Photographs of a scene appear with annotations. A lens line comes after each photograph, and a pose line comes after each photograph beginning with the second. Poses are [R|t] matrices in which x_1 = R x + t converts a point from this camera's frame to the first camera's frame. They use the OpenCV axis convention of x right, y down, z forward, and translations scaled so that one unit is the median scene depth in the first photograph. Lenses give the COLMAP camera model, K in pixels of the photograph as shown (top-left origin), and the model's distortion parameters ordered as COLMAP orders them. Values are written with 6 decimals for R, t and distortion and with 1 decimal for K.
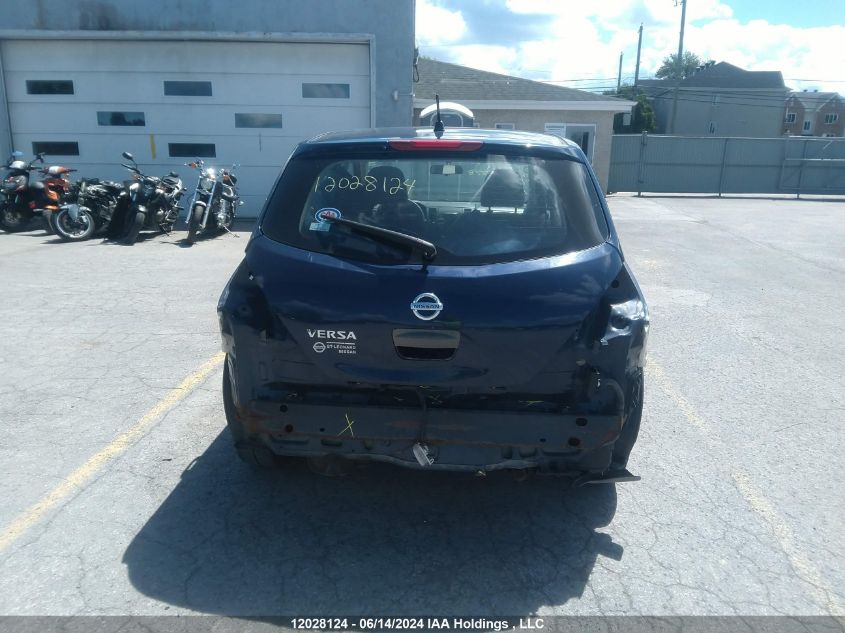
lens RADIAL K [[680.3, 0, 422.5], [0, 680.3, 316.5], [0, 0, 1]] dist [-0.000864, -0.006499]
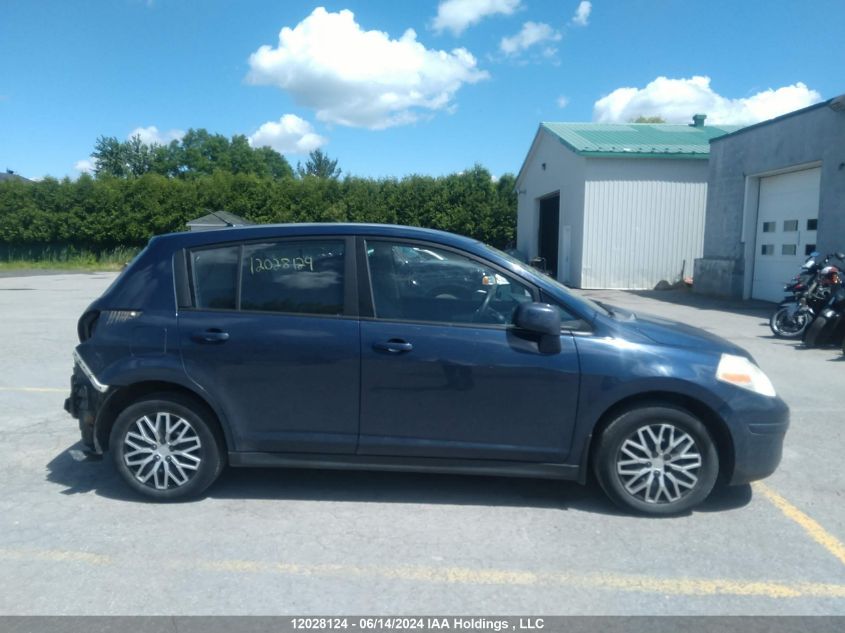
lens RADIAL K [[680.3, 0, 422.5], [0, 680.3, 316.5], [0, 0, 1]] dist [-0.000864, -0.006499]
pose [[-0.095452, 0.075830, -0.992542, 1.396265], [-0.233751, 0.967506, 0.096397, -0.307384], [0.967600, 0.241209, -0.074625, 1.471515]]
